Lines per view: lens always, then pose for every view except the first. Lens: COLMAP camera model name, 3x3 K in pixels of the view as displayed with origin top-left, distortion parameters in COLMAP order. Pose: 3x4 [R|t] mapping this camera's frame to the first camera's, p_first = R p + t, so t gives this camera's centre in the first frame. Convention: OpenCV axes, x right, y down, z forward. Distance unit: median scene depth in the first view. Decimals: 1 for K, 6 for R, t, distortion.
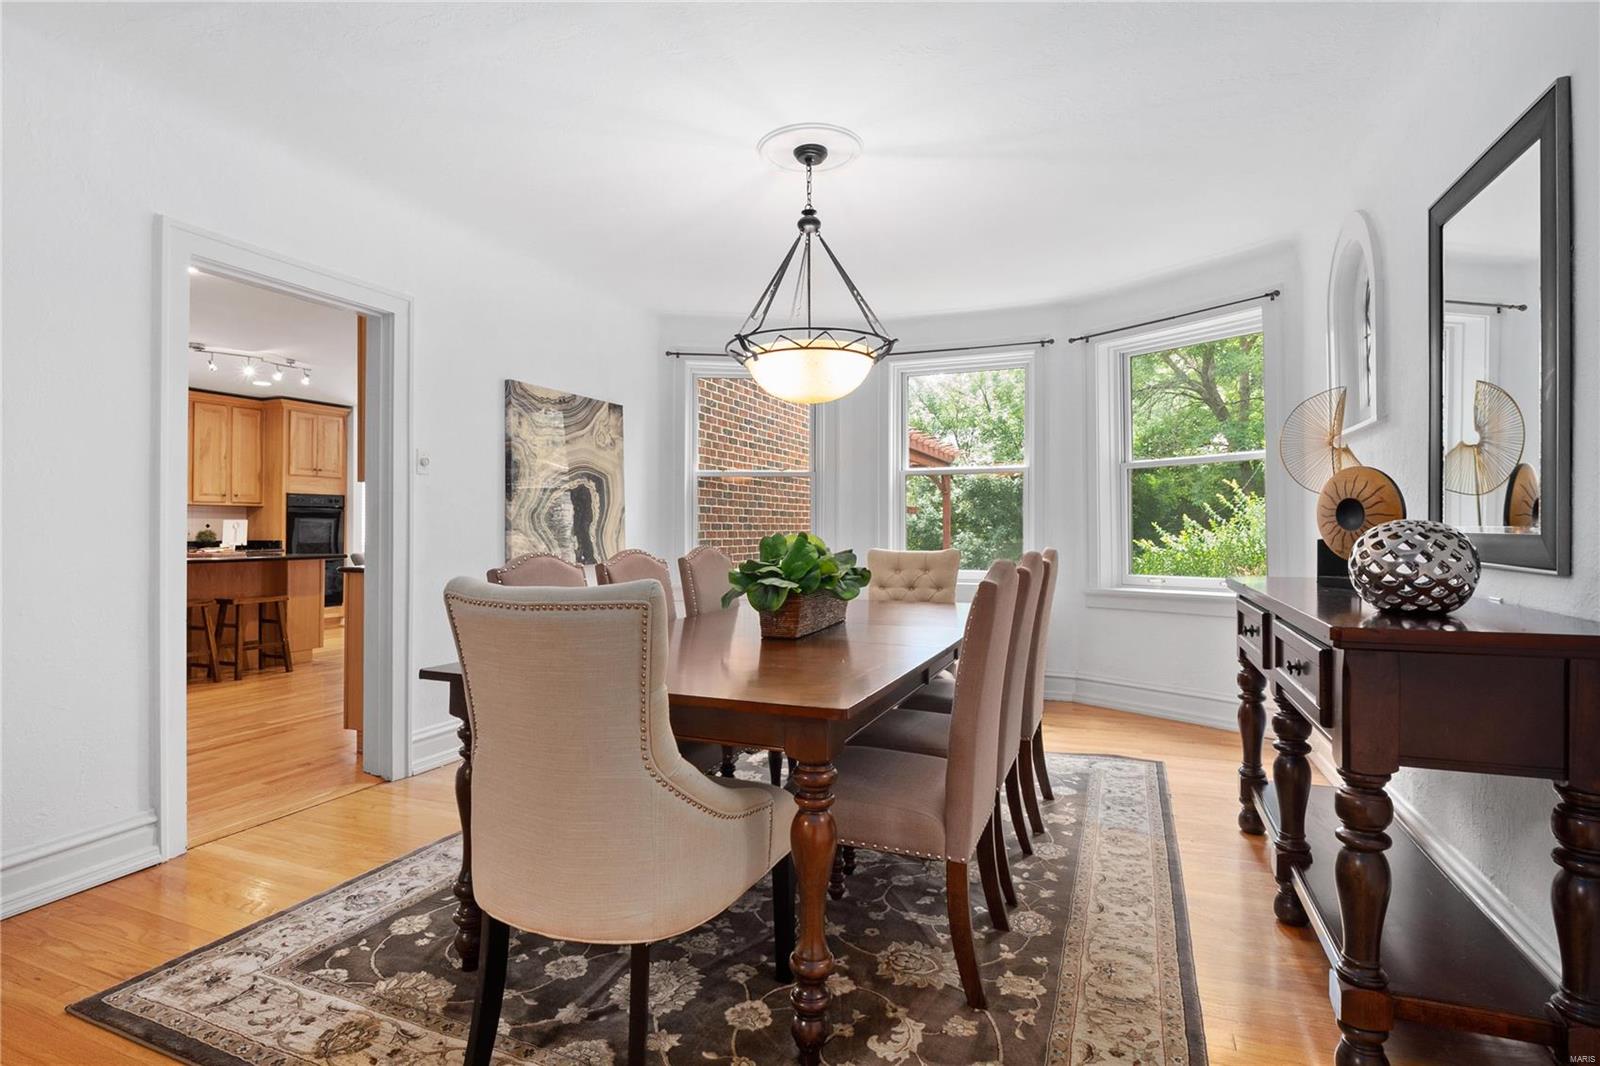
lens RADIAL K [[775.5, 0, 798.4], [0, 775.5, 522.2], [0, 0, 1]] dist [-0.007324, -0.001952]
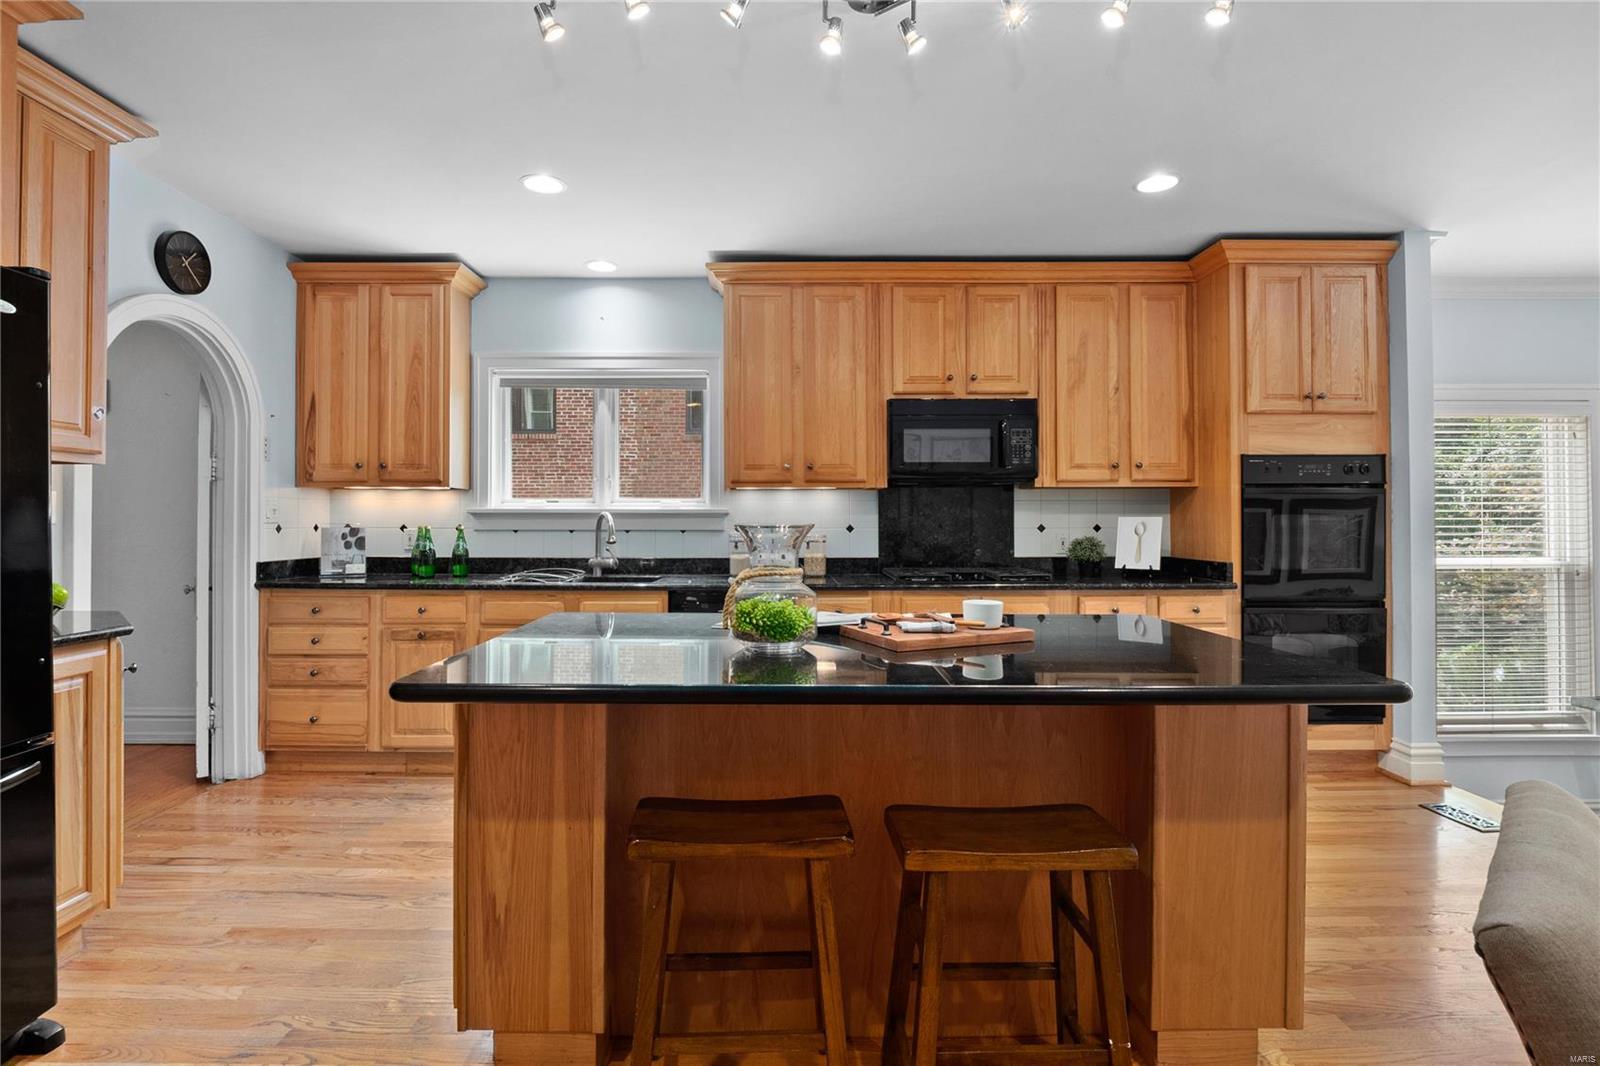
lens RADIAL K [[775.5, 0, 778.3], [0, 775.5, 507.3], [0, 0, 1]] dist [-0.007324, -0.001952]
pose [[0.364760, -0.012171, -0.931022, -0.347485], [0.007852, 0.999919, -0.009996, -0.005619], [0.931068, -0.003664, 0.364826, 0.591423]]
